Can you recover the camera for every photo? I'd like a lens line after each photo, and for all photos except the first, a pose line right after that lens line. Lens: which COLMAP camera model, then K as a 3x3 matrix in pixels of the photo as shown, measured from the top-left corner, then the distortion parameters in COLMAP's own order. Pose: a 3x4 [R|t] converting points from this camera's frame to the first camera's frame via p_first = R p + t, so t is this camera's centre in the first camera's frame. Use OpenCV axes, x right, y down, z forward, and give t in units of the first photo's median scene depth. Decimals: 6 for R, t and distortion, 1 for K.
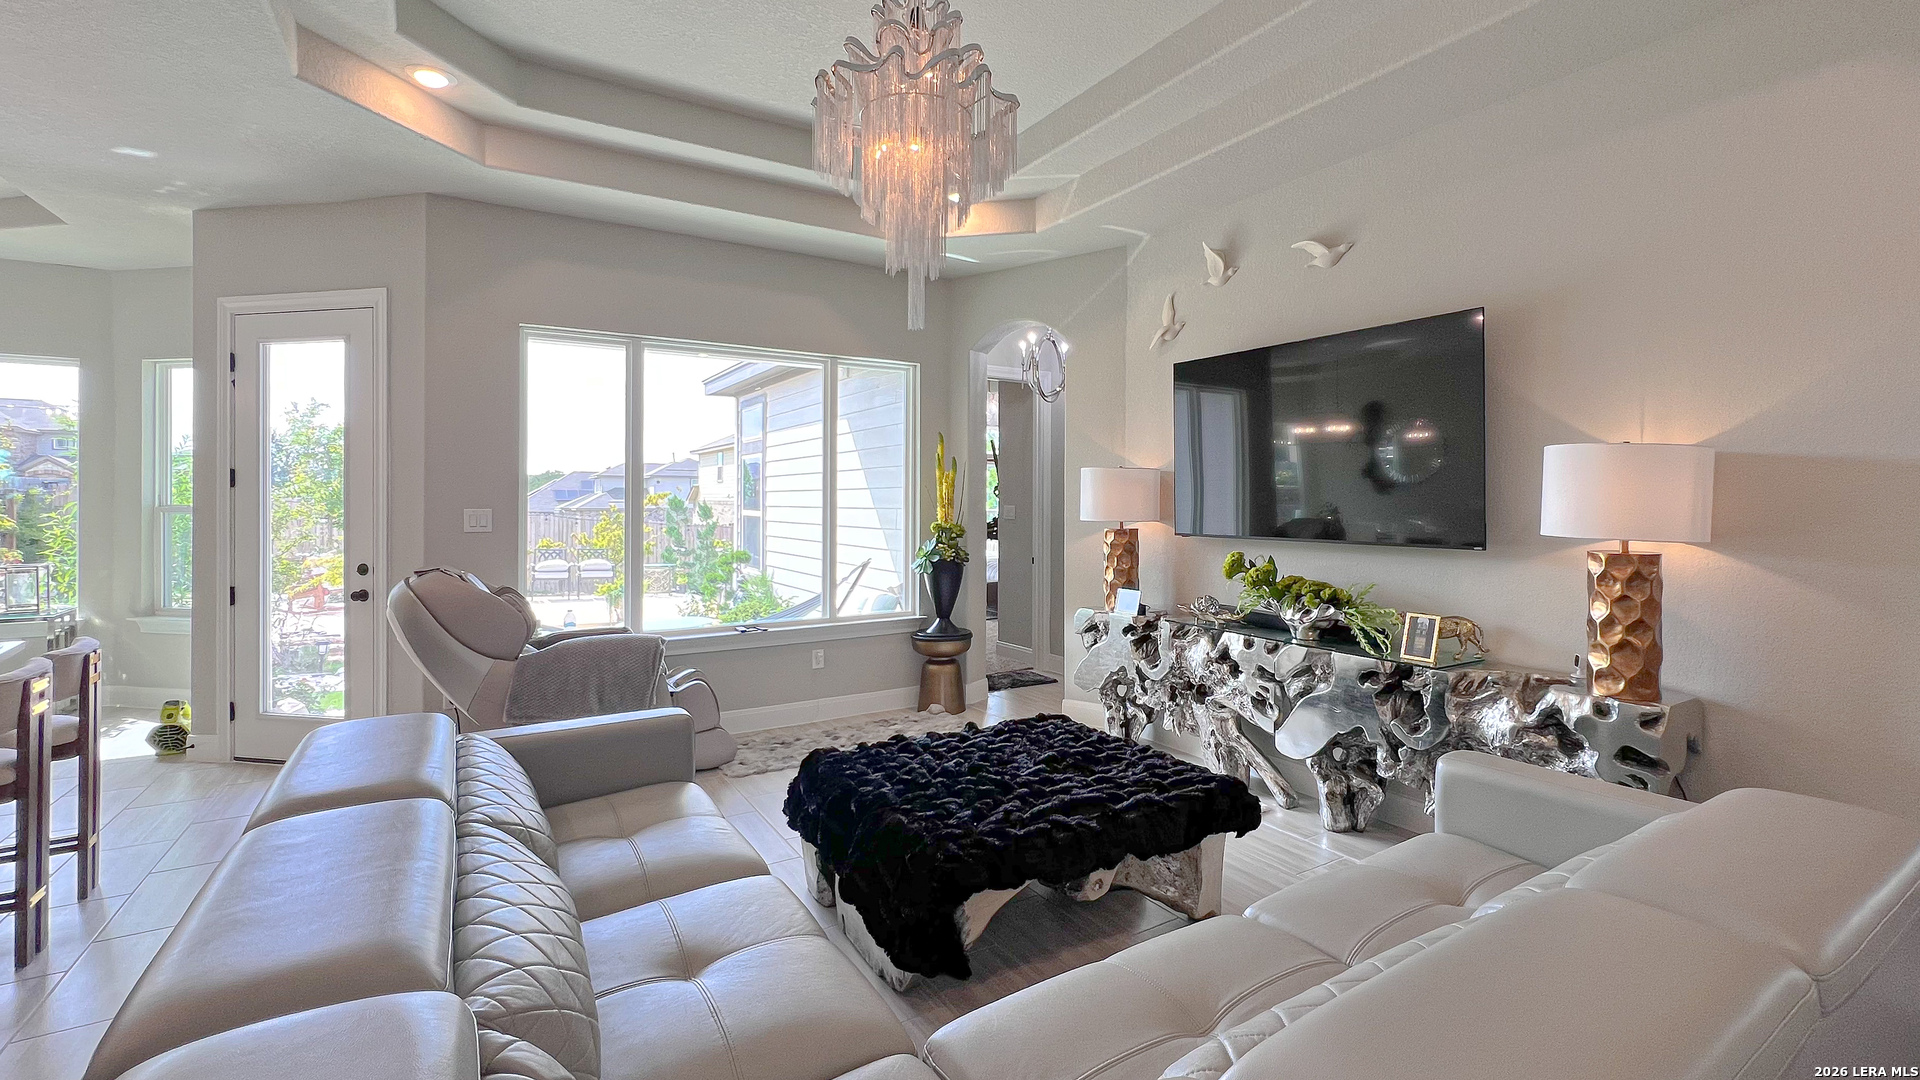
lens RADIAL K [[817.6, 0, 970.1], [0, 817.6, 489.6], [0, 0, 1]] dist [0.003323, 0.000296]
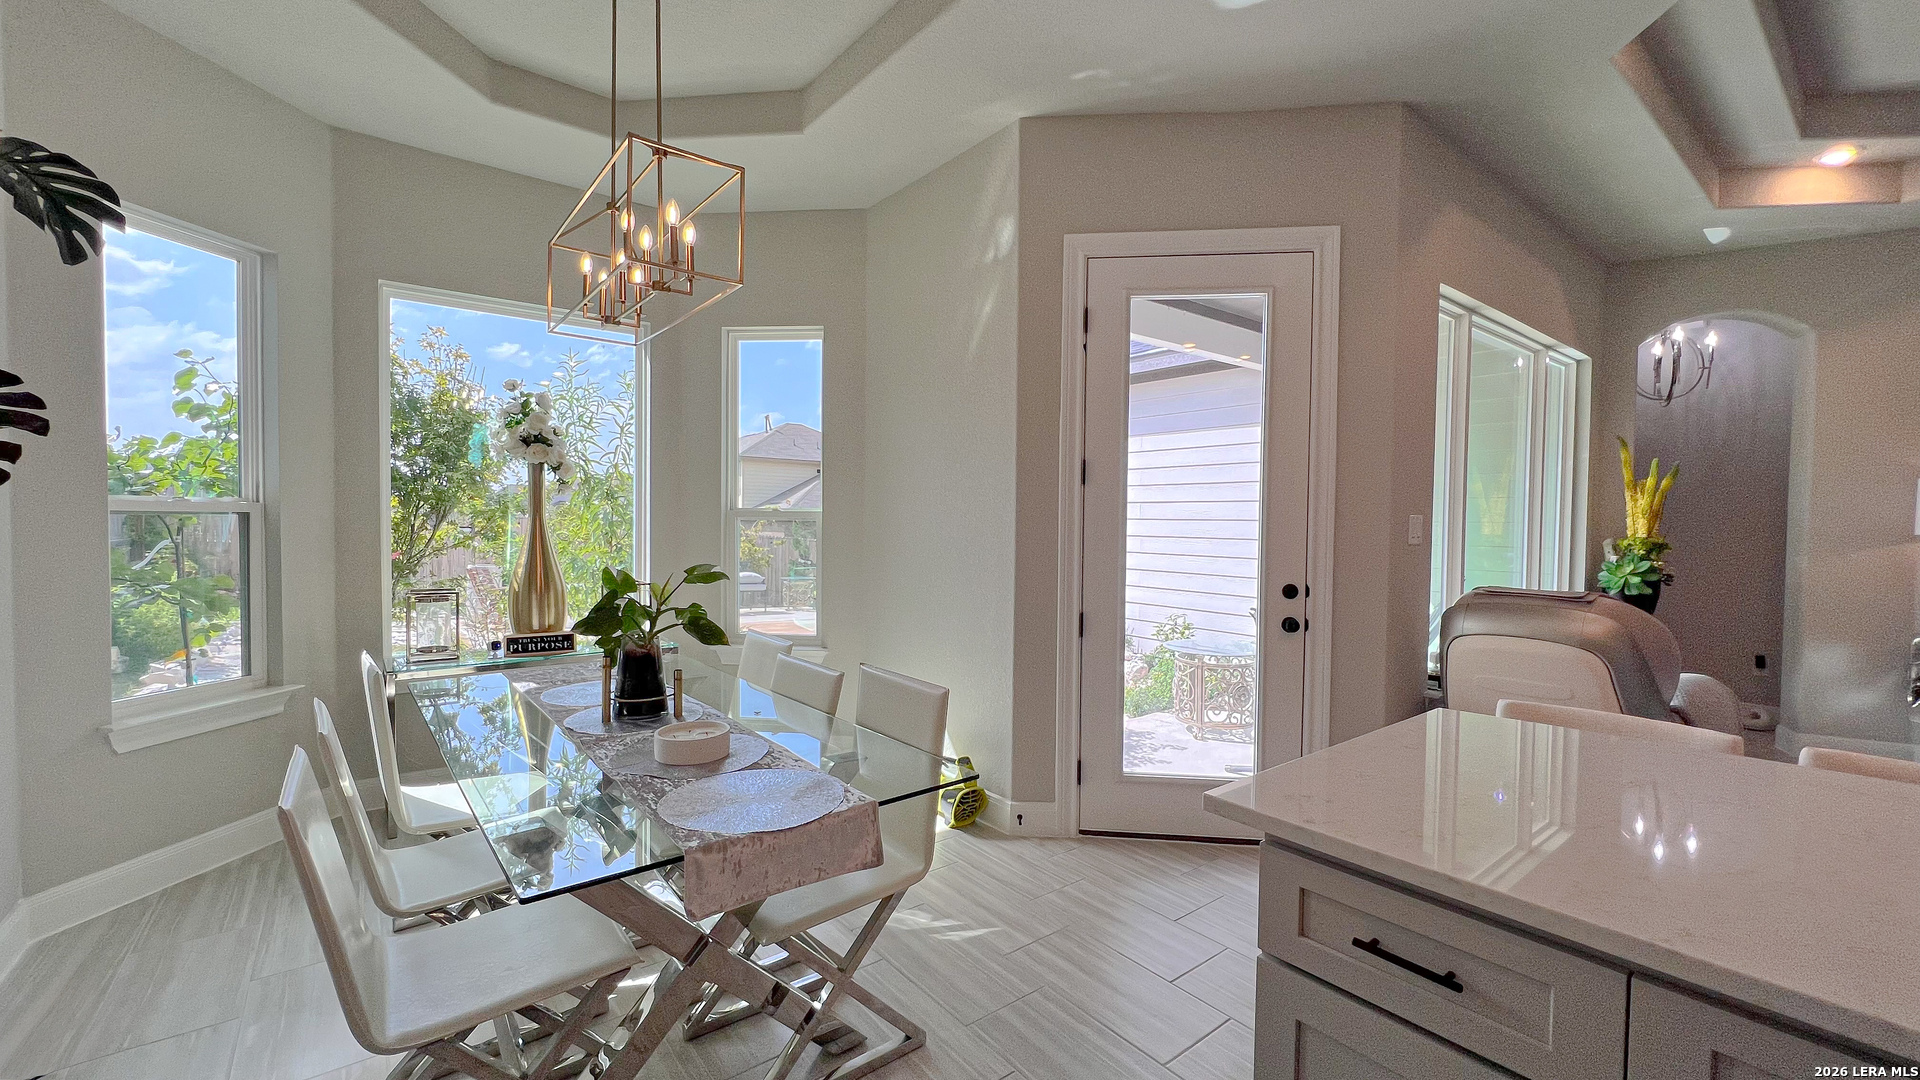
lens RADIAL K [[762.9, 0, 960.0], [0, 762.9, 540.0], [0, 0, 1]] dist [-0.003416, -0.000009]
pose [[0.993968, 0.004989, 0.109559, -1.417117], [-0.010180, 0.998849, 0.046872, 0.021564], [-0.109199, -0.047705, 0.992875, 0.391427]]
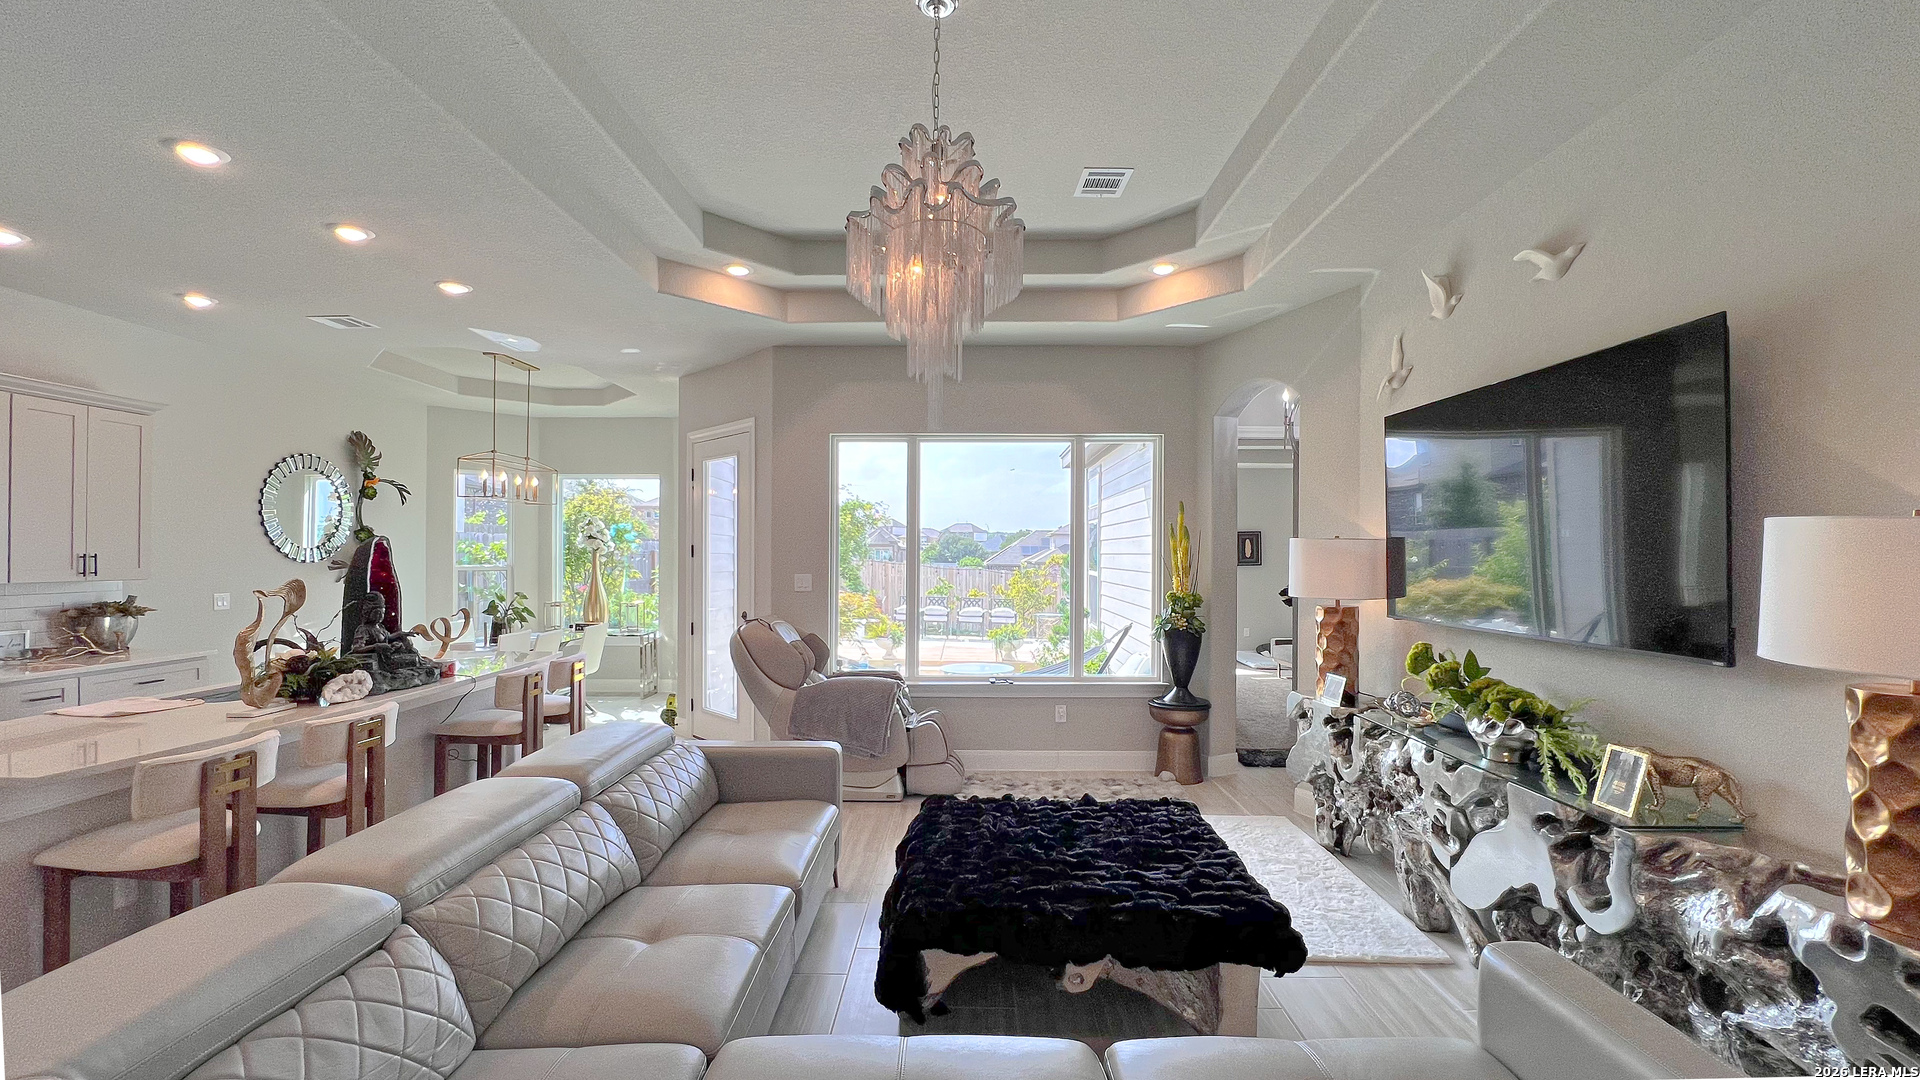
lens RADIAL K [[762.9, 0, 960.0], [0, 762.9, 540.0], [0, 0, 1]] dist [-0.003416, -0.000009]
pose [[0.843749, -0.010361, -0.536637, 0.352927], [0.007939, 0.999945, -0.006824, -0.026981], [0.536679, 0.001497, 0.843785, 0.098096]]
